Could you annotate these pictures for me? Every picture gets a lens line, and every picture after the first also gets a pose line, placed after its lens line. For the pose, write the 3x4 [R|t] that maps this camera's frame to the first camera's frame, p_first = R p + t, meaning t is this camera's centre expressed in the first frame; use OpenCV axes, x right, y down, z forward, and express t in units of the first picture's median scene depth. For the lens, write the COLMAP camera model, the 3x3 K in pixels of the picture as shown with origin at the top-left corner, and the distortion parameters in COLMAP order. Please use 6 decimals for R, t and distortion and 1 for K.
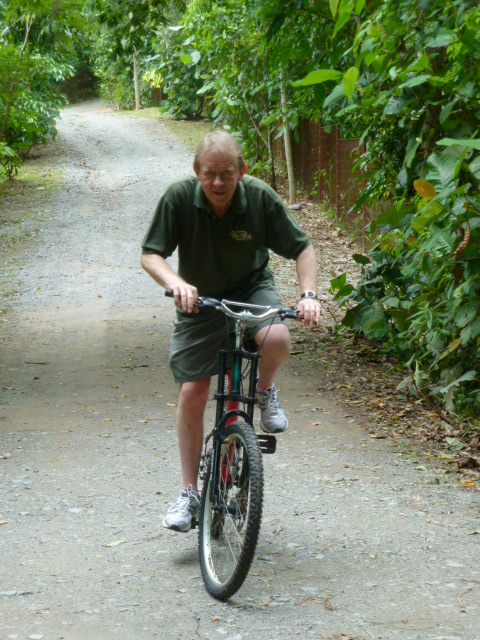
lens RADIAL K [[1939.6, 0, 240.0], [0, 1939.6, 319.7], [0, 0, 1]] dist [-0.075277, 0.000000]
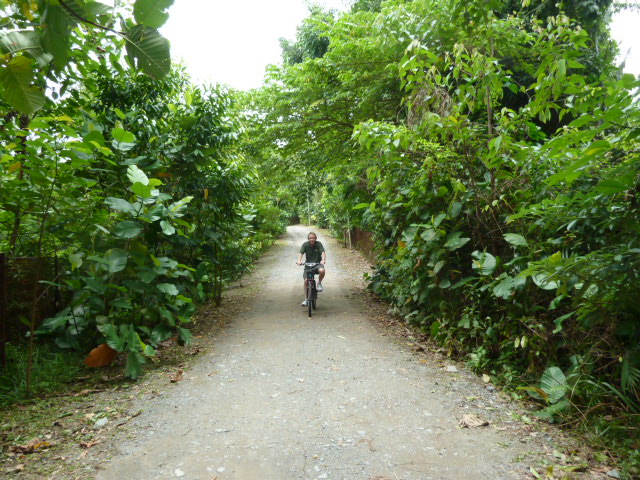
lens RADIAL K [[477.3, 0, 321.3], [0, 477.3, 240.3], [0, 0, 1]] dist [-0.038461, 0.001408]
pose [[0.999411, 0.004911, -0.033972, 0.005691], [-0.007725, 0.996504, -0.083190, -0.015182], [0.033445, 0.083403, 0.995954, 0.299810]]
